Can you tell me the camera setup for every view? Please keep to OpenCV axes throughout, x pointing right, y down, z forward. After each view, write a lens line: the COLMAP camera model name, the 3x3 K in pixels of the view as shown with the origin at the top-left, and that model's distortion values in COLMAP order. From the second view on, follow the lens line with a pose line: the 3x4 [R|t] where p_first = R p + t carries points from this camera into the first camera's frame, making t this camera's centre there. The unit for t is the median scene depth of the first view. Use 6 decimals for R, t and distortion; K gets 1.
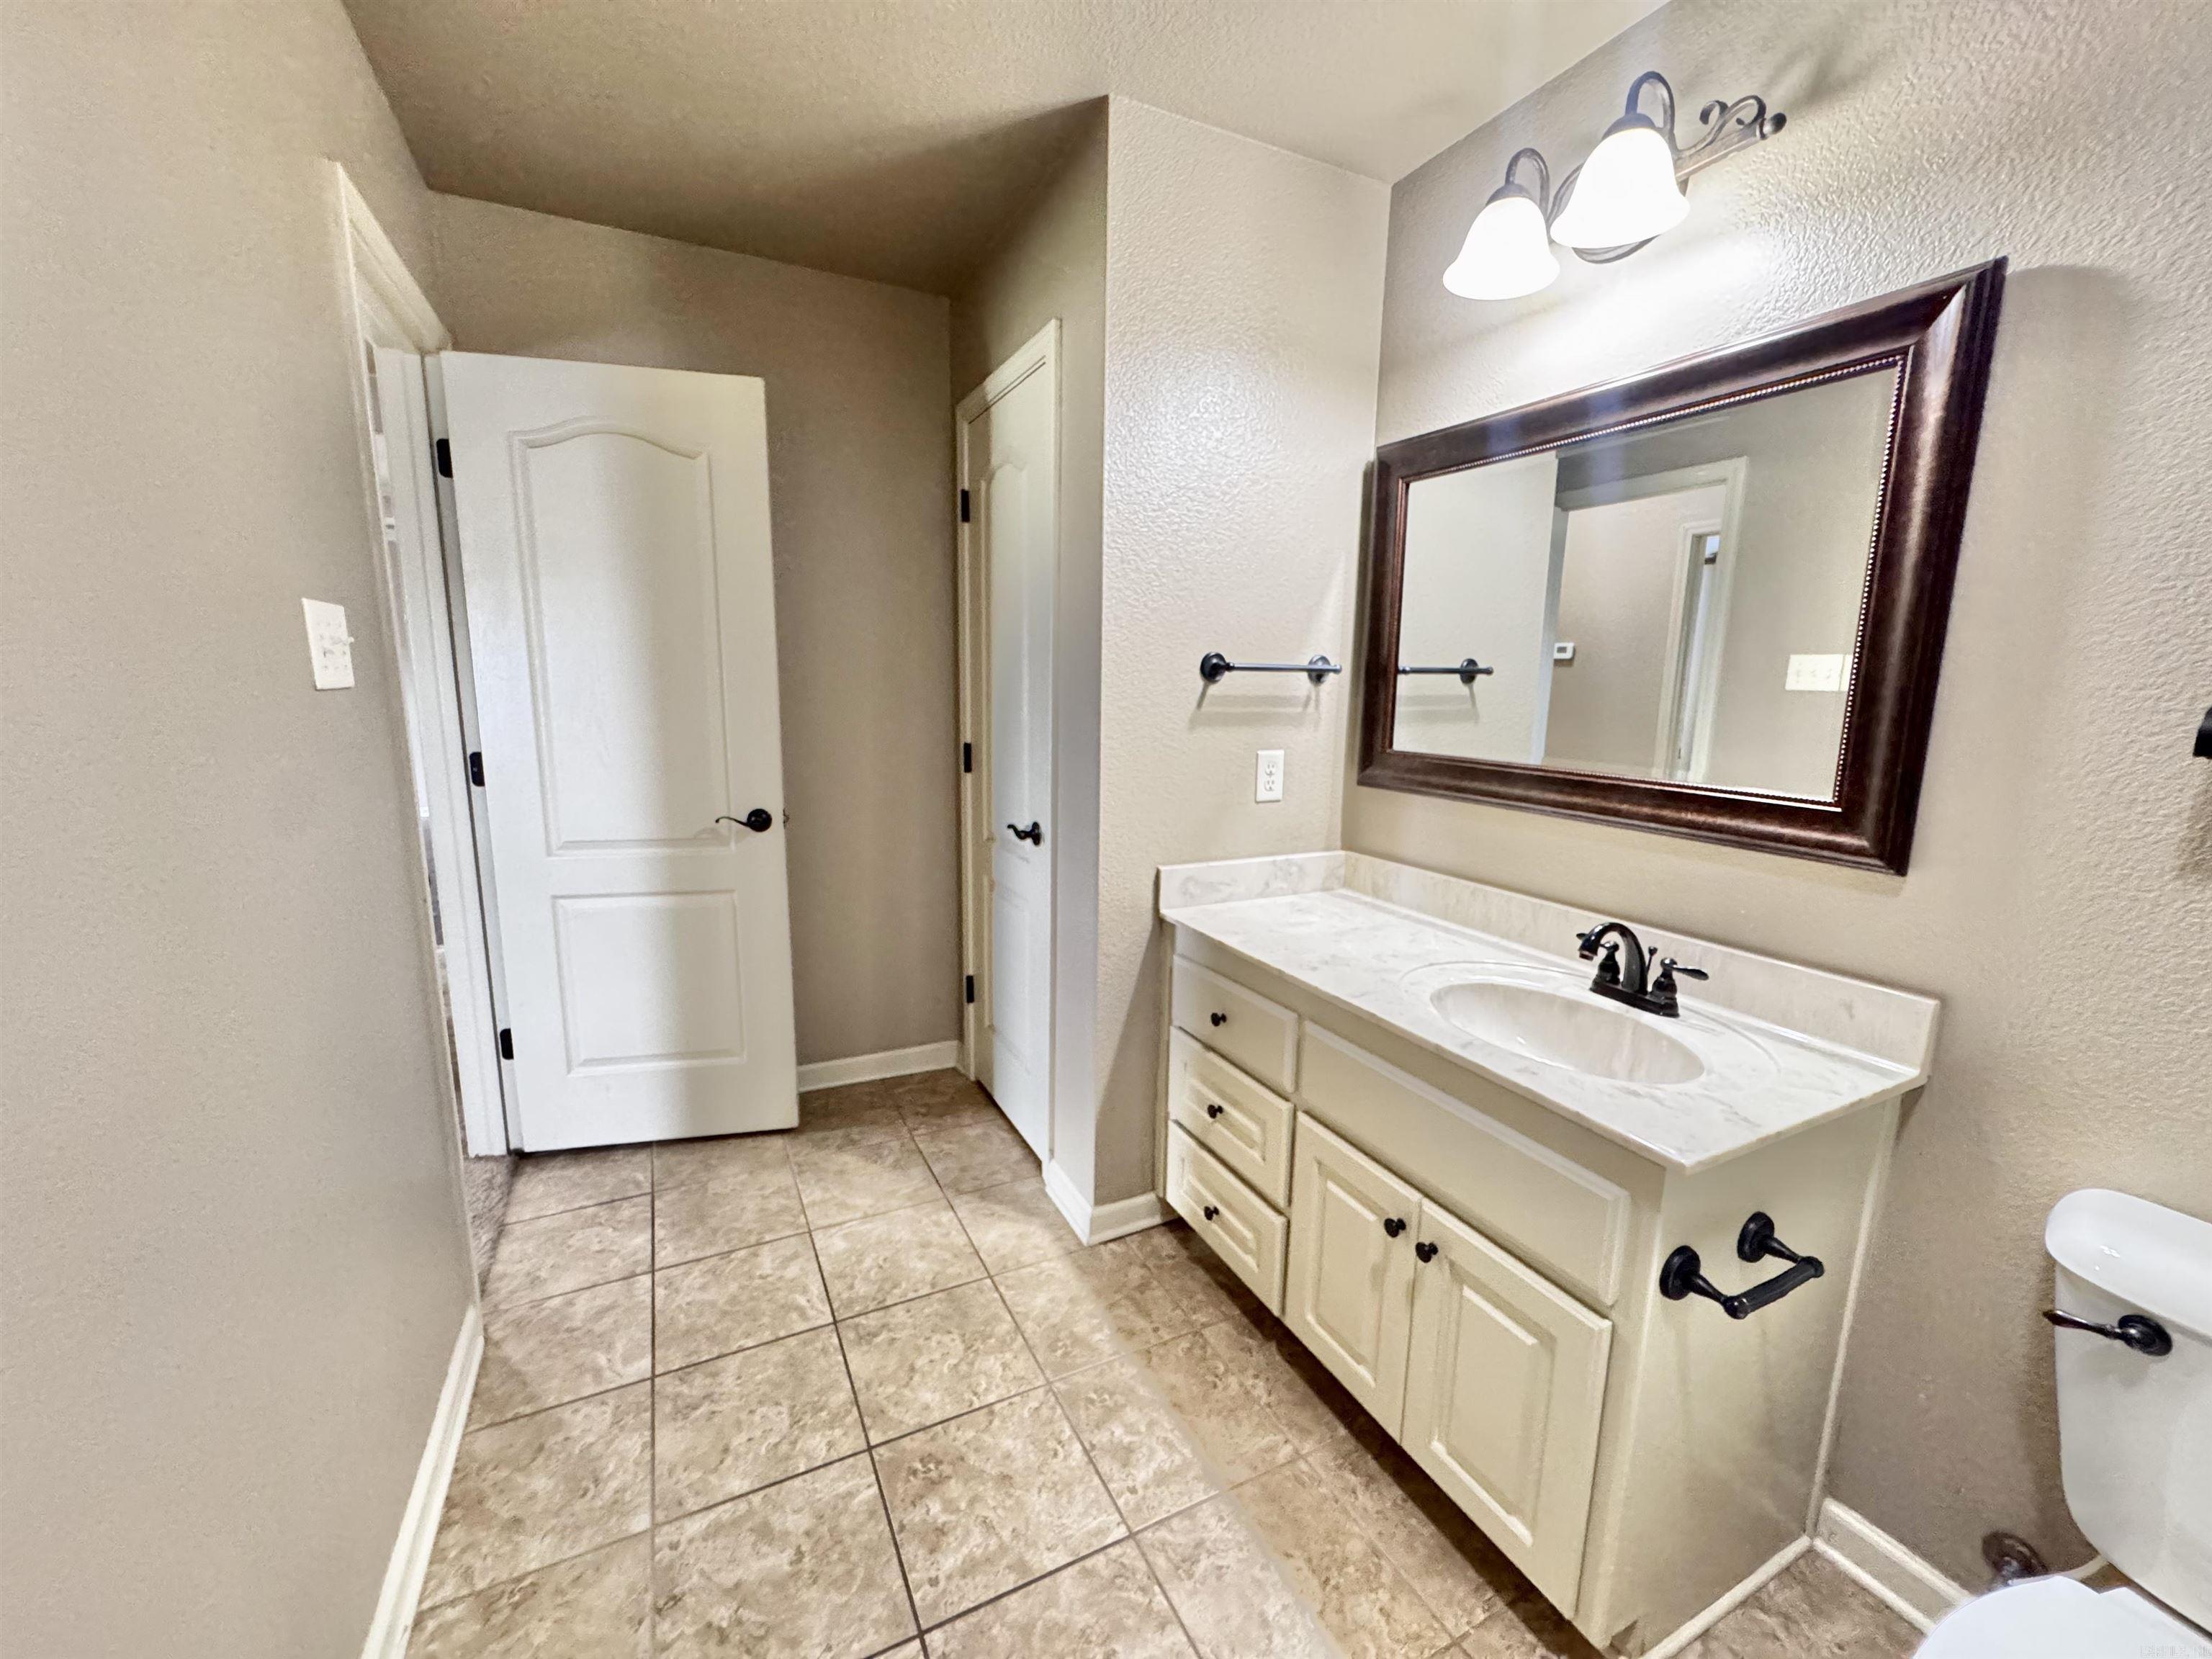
lens RADIAL K [[882.7, 0, 1114.0], [0, 882.7, 831.1], [0, 0, 1]] dist [-0.004288, 0.000396]
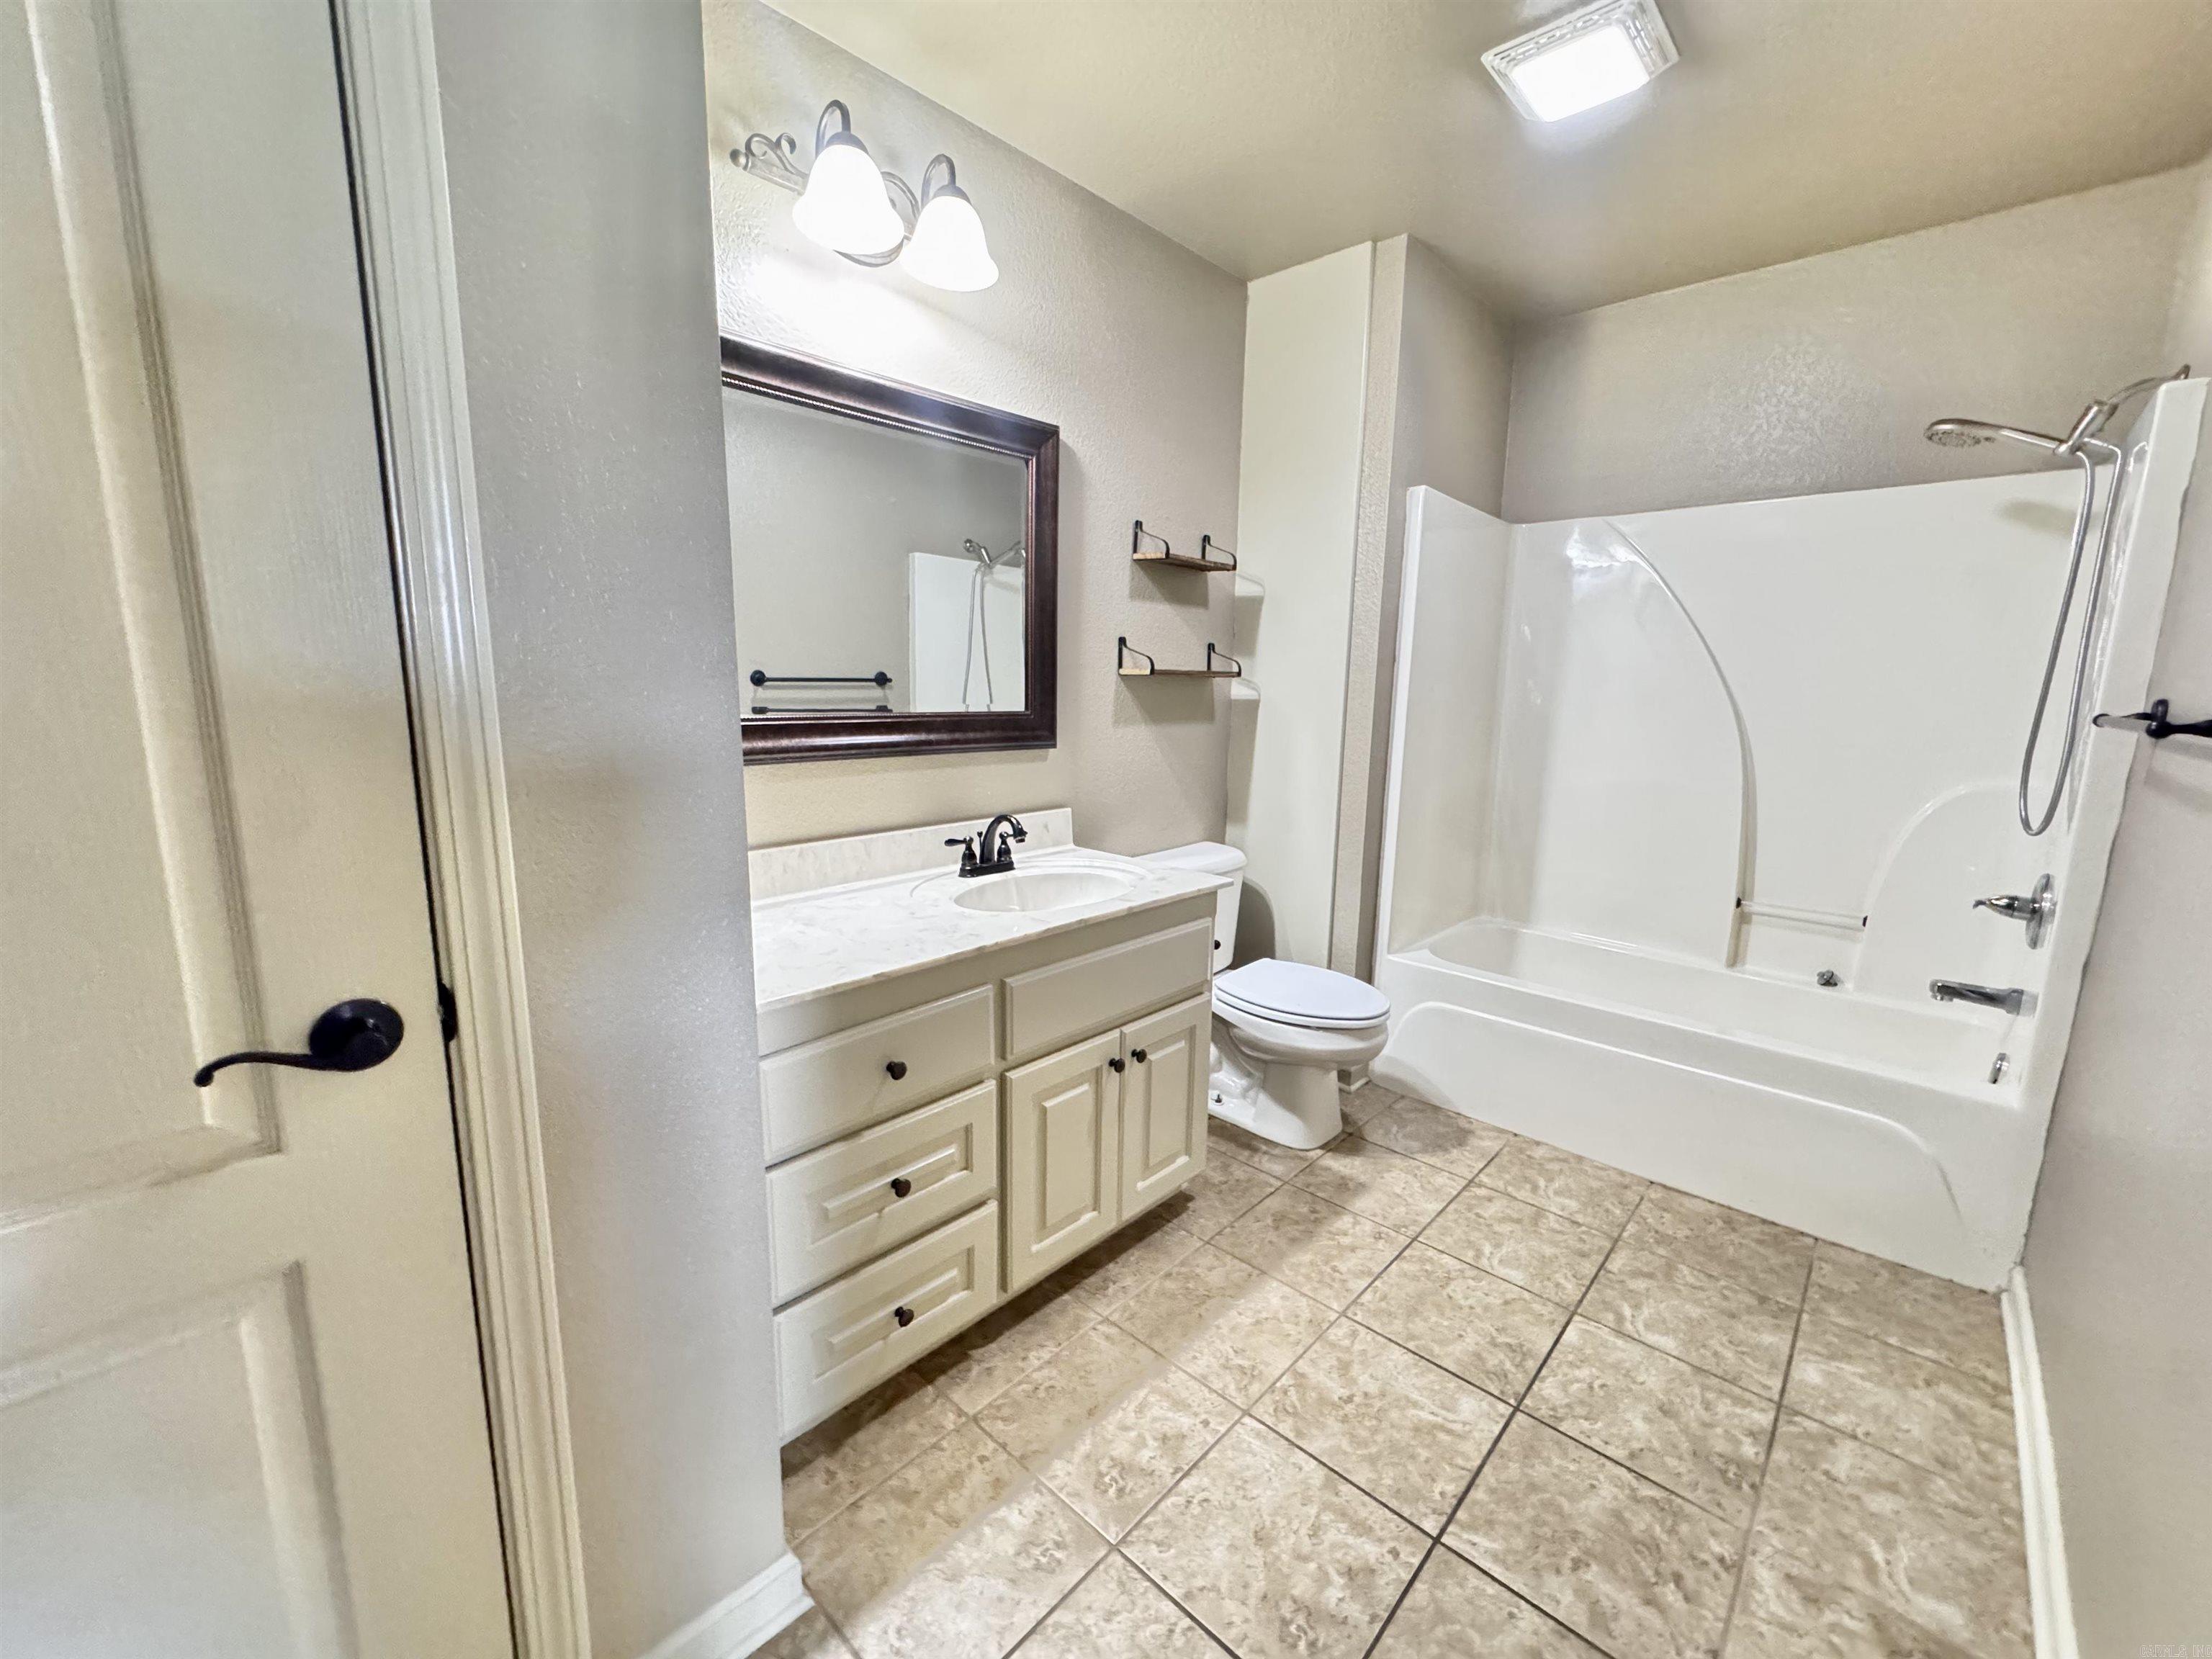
lens RADIAL K [[882.7, 0, 1101.9], [0, 882.7, 835.3], [0, 0, 1]] dist [-0.004288, 0.000396]
pose [[-0.337419, -0.179712, 0.924041, -0.765833], [0.141588, 0.960752, 0.238553, -0.174287], [-0.930646, 0.211325, -0.298731, 1.275069]]
